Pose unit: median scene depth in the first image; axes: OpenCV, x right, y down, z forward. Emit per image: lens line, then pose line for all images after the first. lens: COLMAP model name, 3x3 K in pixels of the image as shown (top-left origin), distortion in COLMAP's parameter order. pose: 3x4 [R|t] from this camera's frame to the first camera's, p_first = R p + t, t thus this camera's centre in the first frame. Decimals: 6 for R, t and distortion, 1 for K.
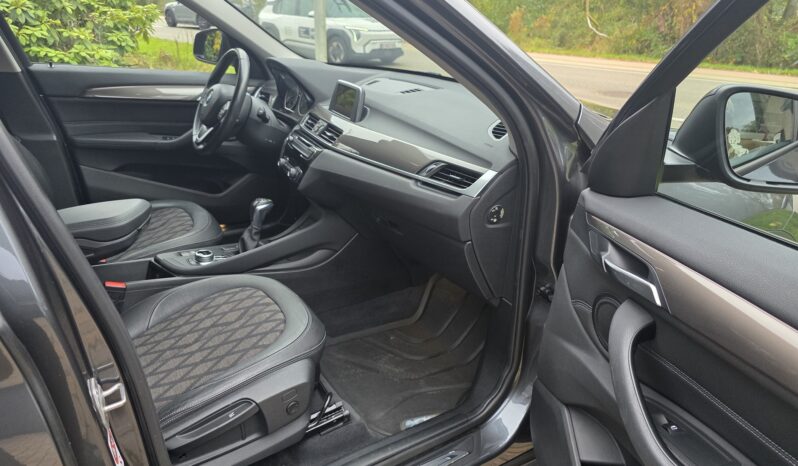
lens RADIAL K [[535.9, 0, 404.9], [0, 535.9, 238.5], [0, 0, 1]] dist [0.058310, -0.049565]
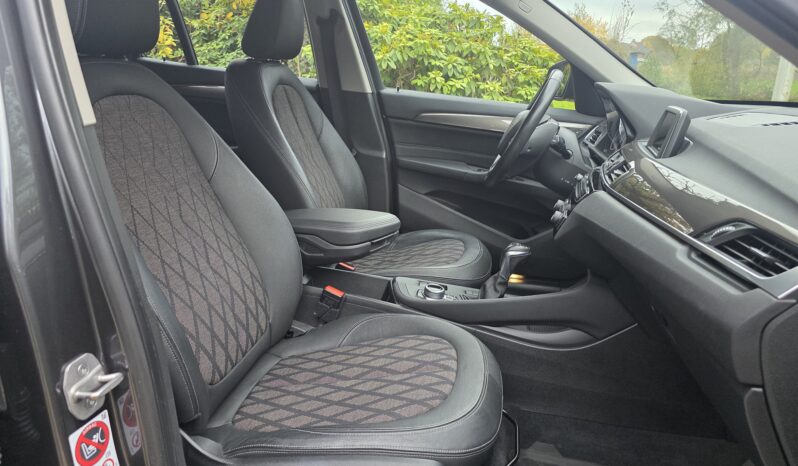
lens RADIAL K [[535.9, 0, 397.5], [0, 535.9, 235.3], [0, 0, 1]] dist [0.058310, -0.049565]
pose [[0.709316, 0.190898, -0.678549, 0.131912], [-0.279685, 0.959832, -0.022335, -0.015989], [0.647030, 0.205623, 0.734215, 0.271332]]
